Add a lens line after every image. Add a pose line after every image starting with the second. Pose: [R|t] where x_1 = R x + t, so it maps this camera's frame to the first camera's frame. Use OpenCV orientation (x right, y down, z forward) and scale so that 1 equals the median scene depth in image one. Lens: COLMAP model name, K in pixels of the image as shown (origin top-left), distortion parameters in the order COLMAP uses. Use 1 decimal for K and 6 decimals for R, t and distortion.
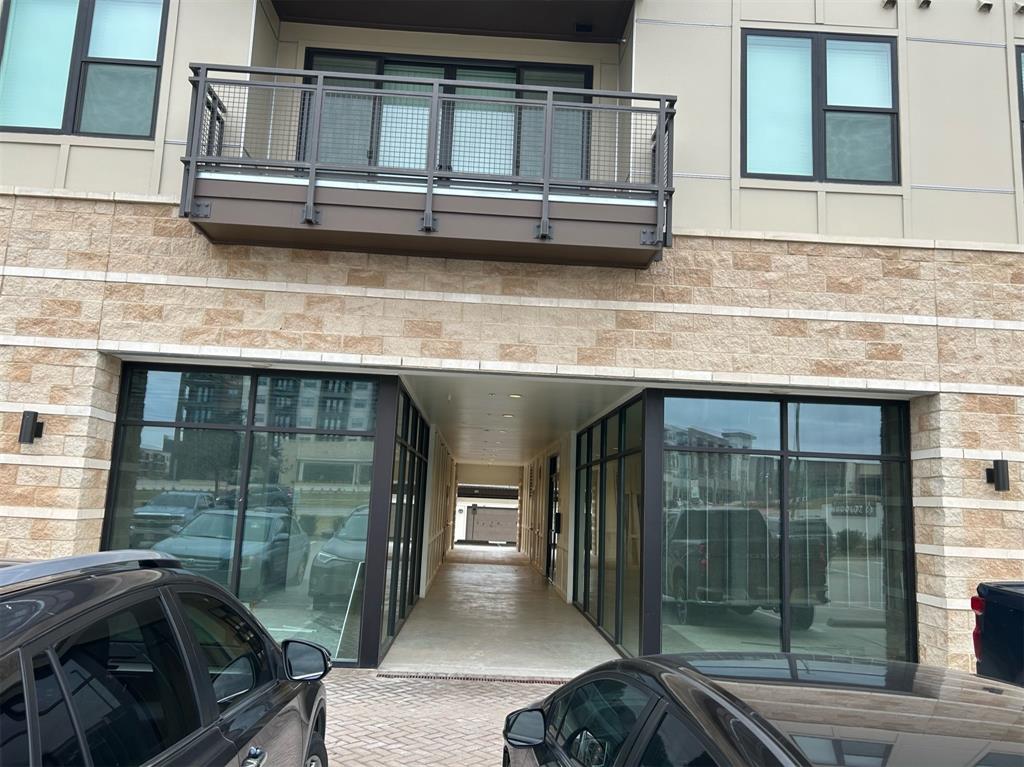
lens RADIAL K [[791.0, 0, 505.2], [0, 791.0, 384.2], [0, 0, 1]] dist [0.032706, -0.012789]
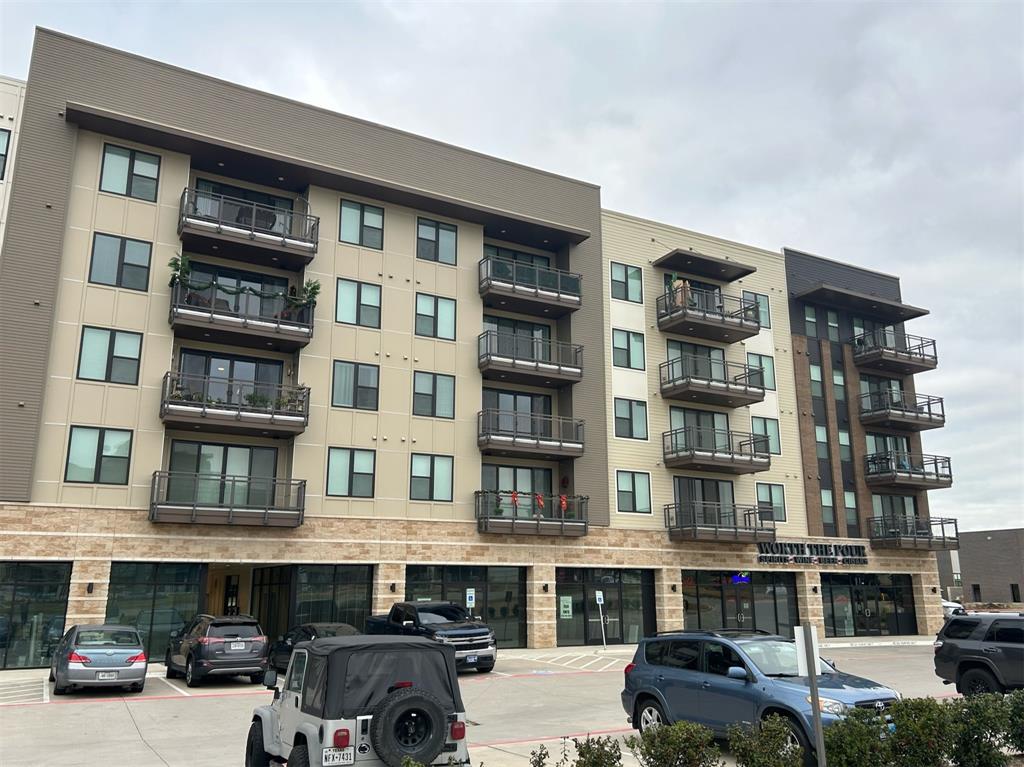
lens RADIAL K [[823.9, 0, 511.3], [0, 823.9, 379.0], [0, 0, 1]] dist [-0.001157, -0.005649]
pose [[0.898411, 0.060453, 0.434975, -0.538014], [-0.029545, 0.996556, -0.077478, -0.525783], [-0.438161, 0.056756, 0.897103, -2.484118]]
